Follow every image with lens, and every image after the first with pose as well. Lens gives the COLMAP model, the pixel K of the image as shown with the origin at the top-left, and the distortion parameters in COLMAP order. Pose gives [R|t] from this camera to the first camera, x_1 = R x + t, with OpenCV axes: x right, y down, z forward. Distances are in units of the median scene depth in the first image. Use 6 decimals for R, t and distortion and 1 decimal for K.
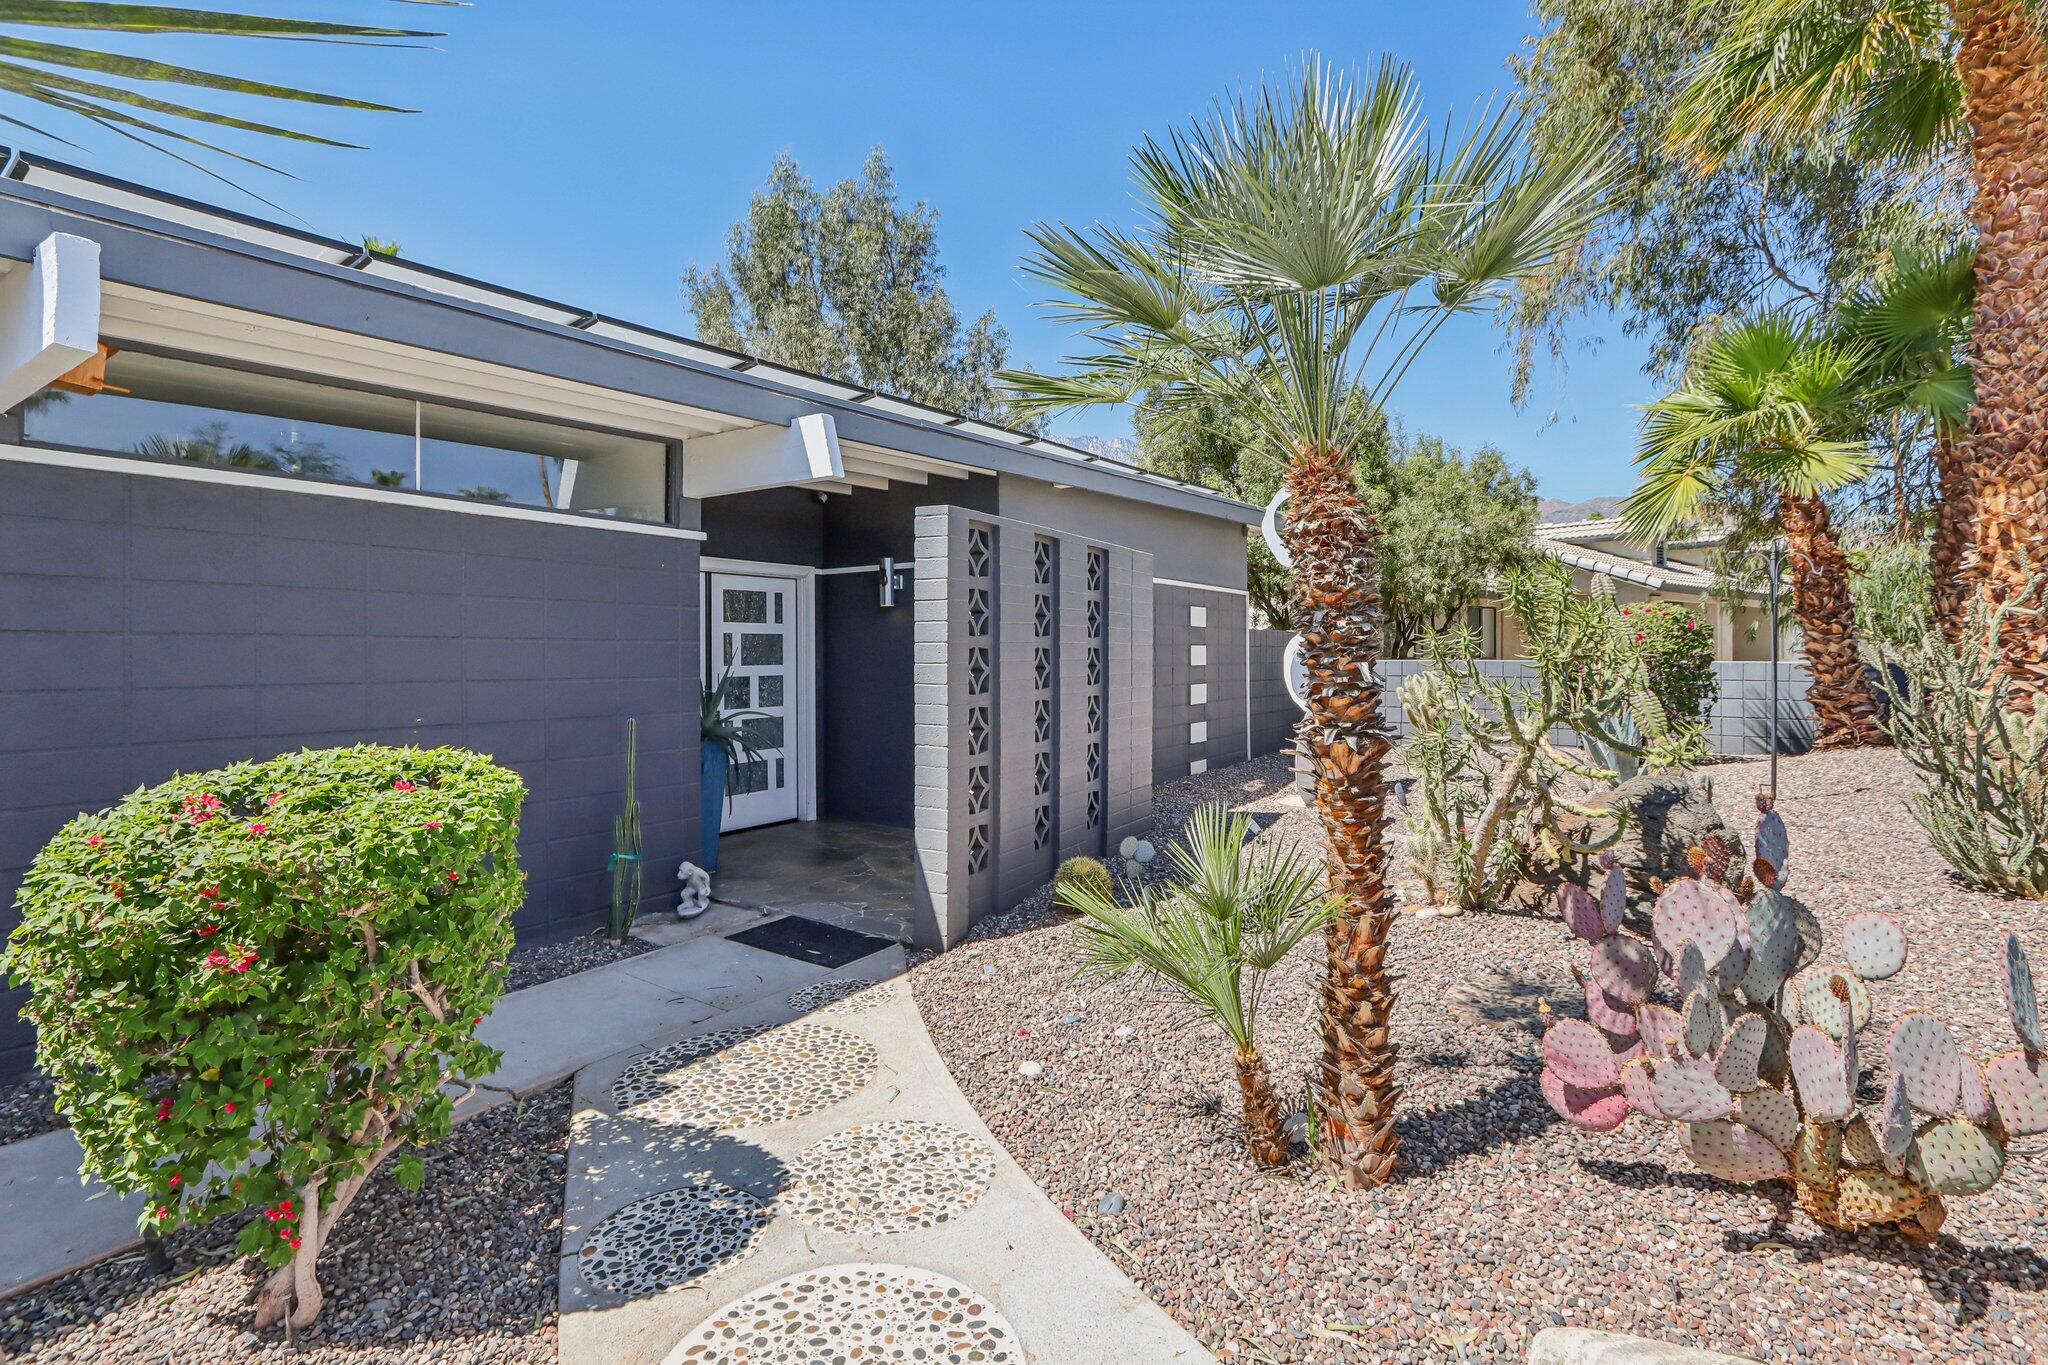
lens RADIAL K [[990.6, 0, 1016.3], [0, 990.6, 664.2], [0, 0, 1]] dist [-0.011449, 0.003237]
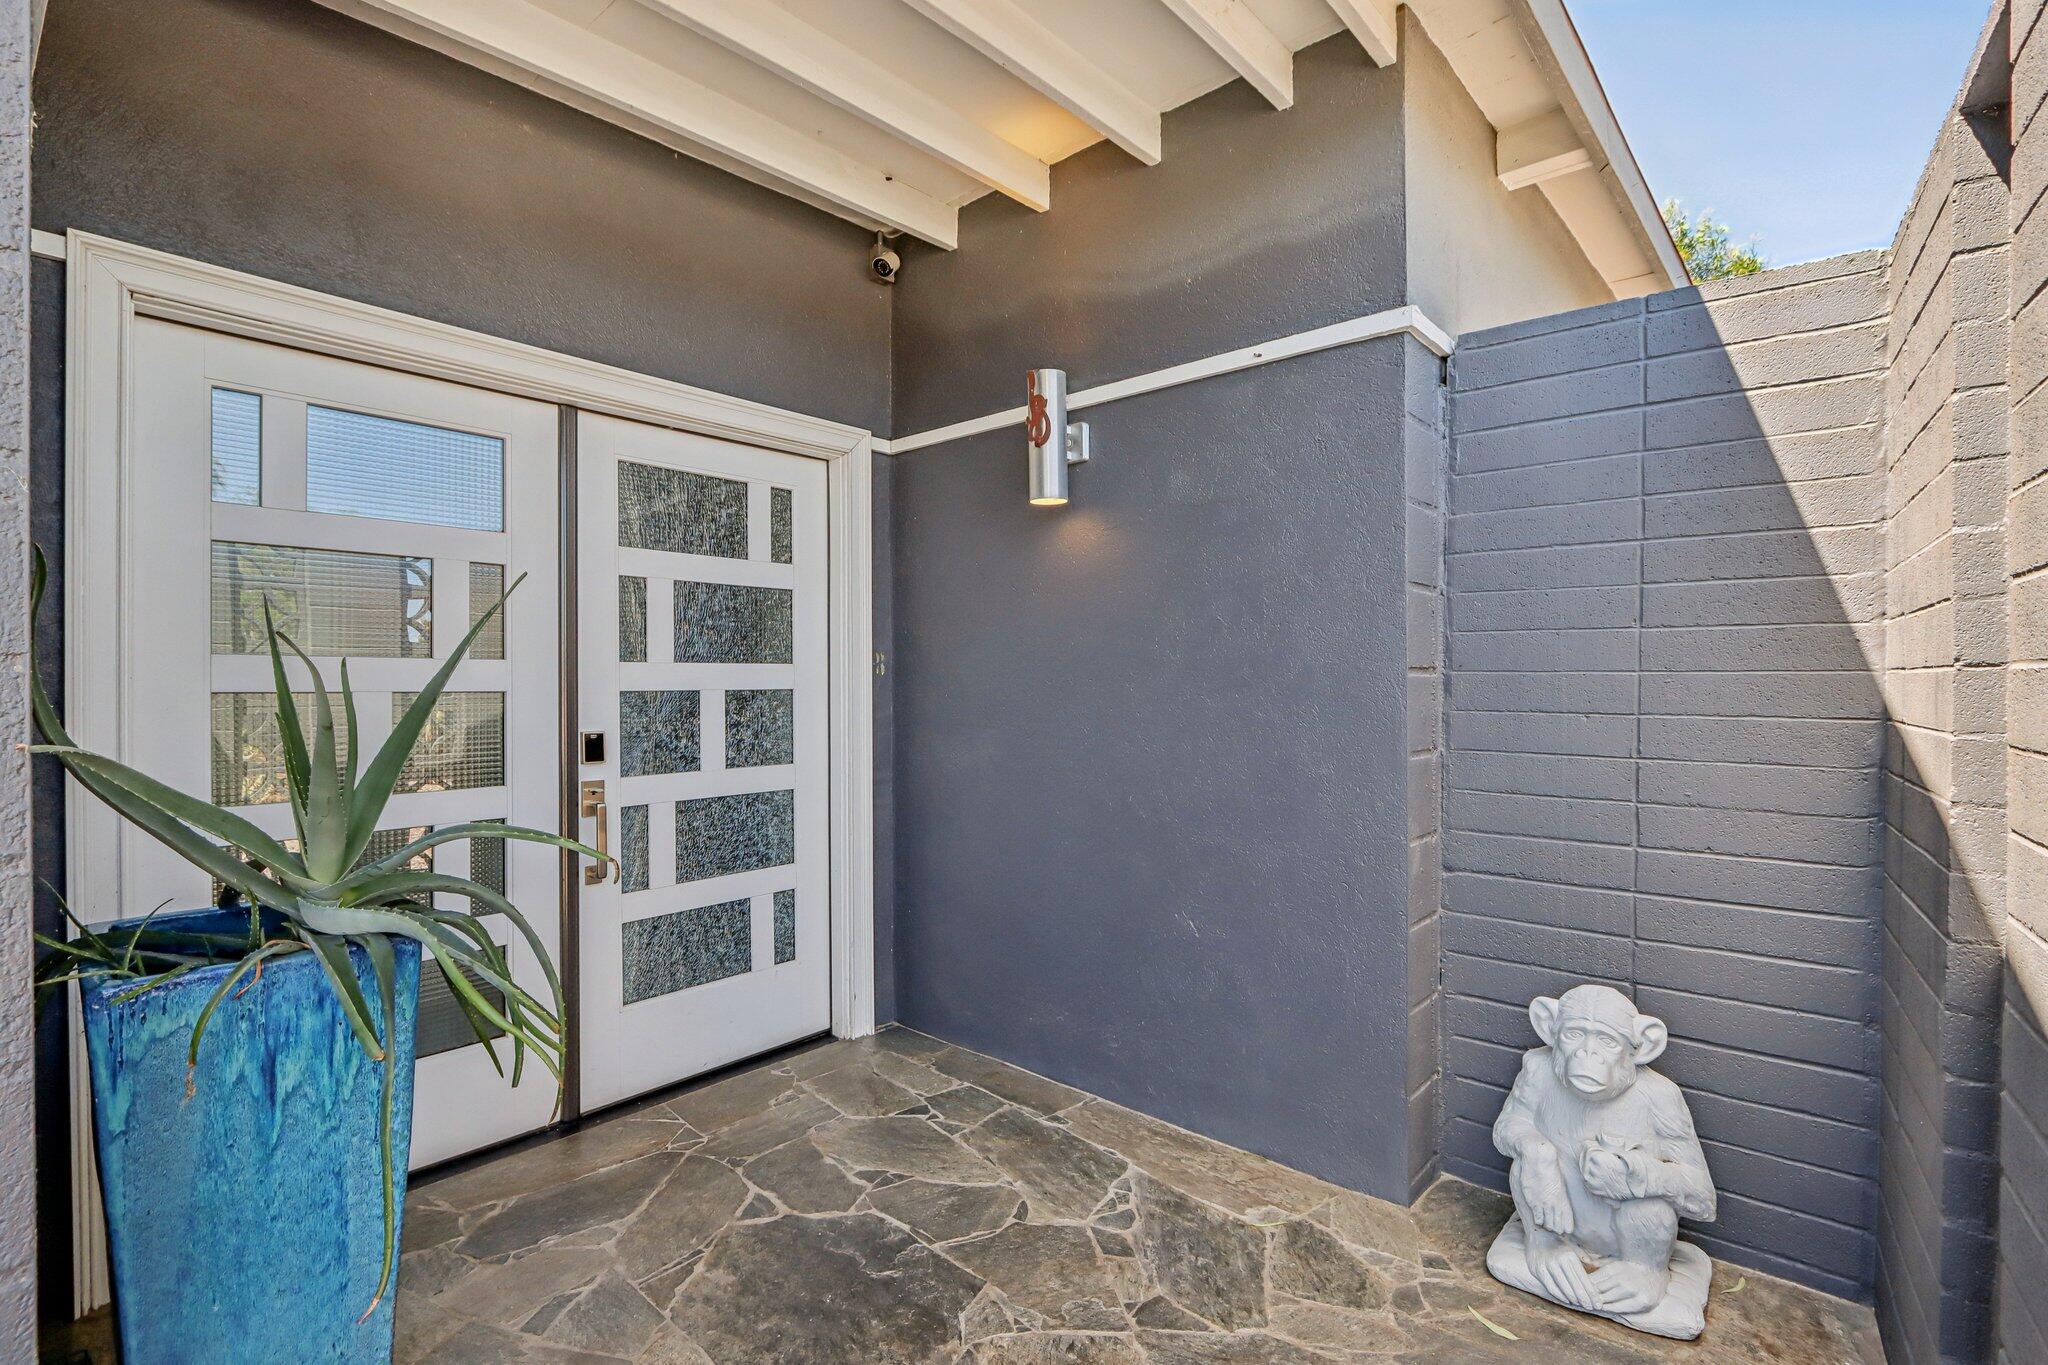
lens RADIAL K [[990.6, 0, 1017.9], [0, 990.6, 683.3], [0, 0, 1]] dist [-0.011449, 0.003237]
pose [[0.993706, 0.000219, -0.112017, -0.097202], [-0.000680, 0.999991, -0.004077, 0.010336], [0.112015, 0.004127, 0.993698, 0.607927]]
